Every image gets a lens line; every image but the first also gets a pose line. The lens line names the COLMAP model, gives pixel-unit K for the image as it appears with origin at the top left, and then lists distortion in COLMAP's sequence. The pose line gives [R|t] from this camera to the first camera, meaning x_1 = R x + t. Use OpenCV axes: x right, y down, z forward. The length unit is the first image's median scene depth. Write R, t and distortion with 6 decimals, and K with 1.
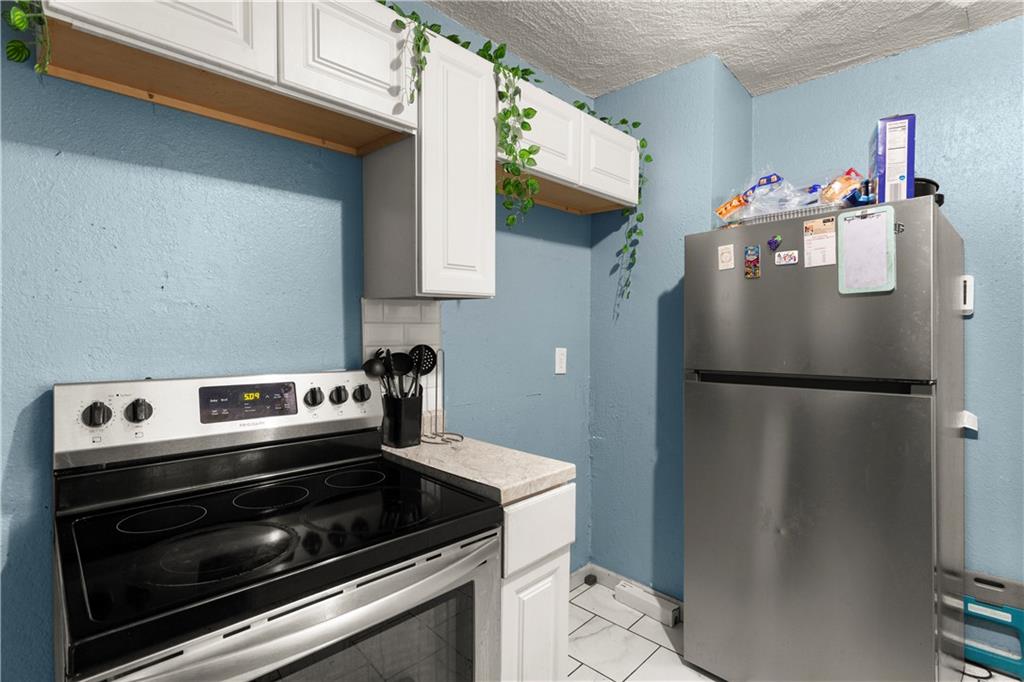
lens RADIAL K [[493.4, 0, 514.3], [0, 493.4, 334.7], [0, 0, 1]] dist [-0.001457, 0.001886]
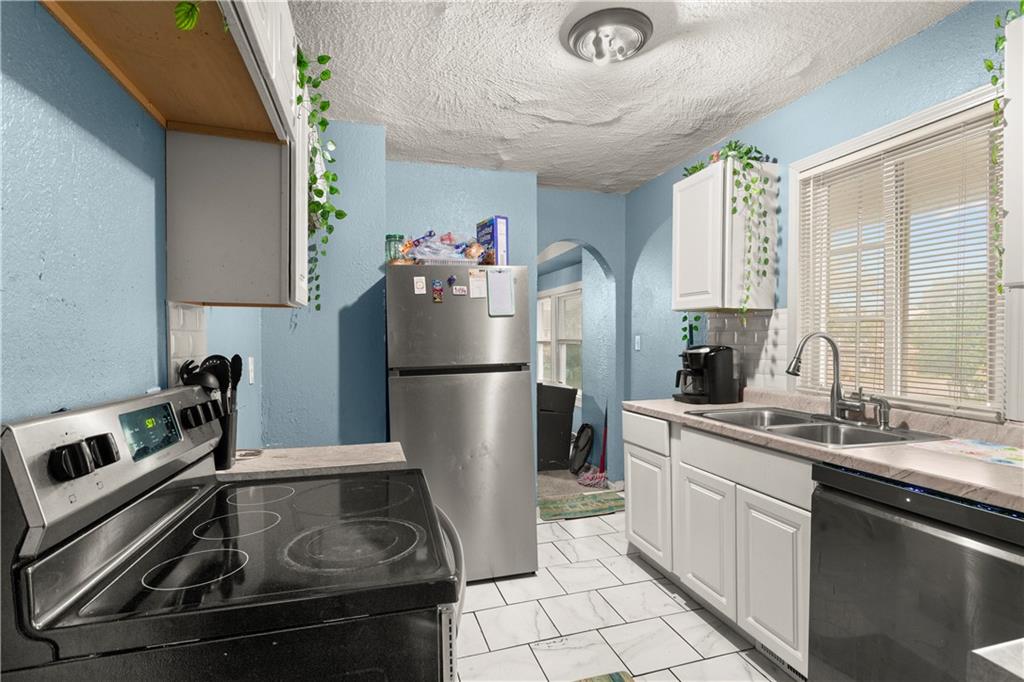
lens RADIAL K [[493.4, 0, 510.4], [0, 493.4, 339.7], [0, 0, 1]] dist [-0.001457, 0.001886]
pose [[0.493530, -0.009878, 0.869673, -0.694917], [0.020900, 0.999781, -0.000505, 0.003513], [-0.869478, 0.018425, 0.493629, 0.092044]]
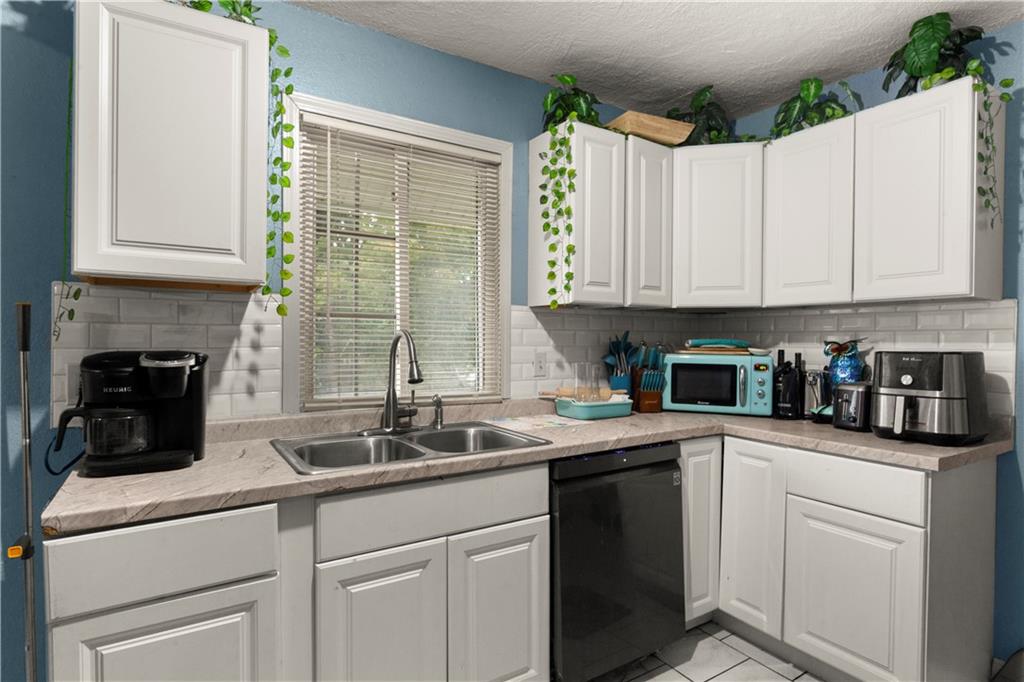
lens RADIAL K [[535.7, 0, 521.6], [0, 535.7, 345.3], [0, 0, 1]] dist [-0.004428, -0.000767]
pose [[-0.972929, -0.013089, 0.230734, 0.224137], [-0.005608, 0.999438, 0.033050, -0.006810], [-0.231036, 0.030861, -0.972456, 1.047361]]
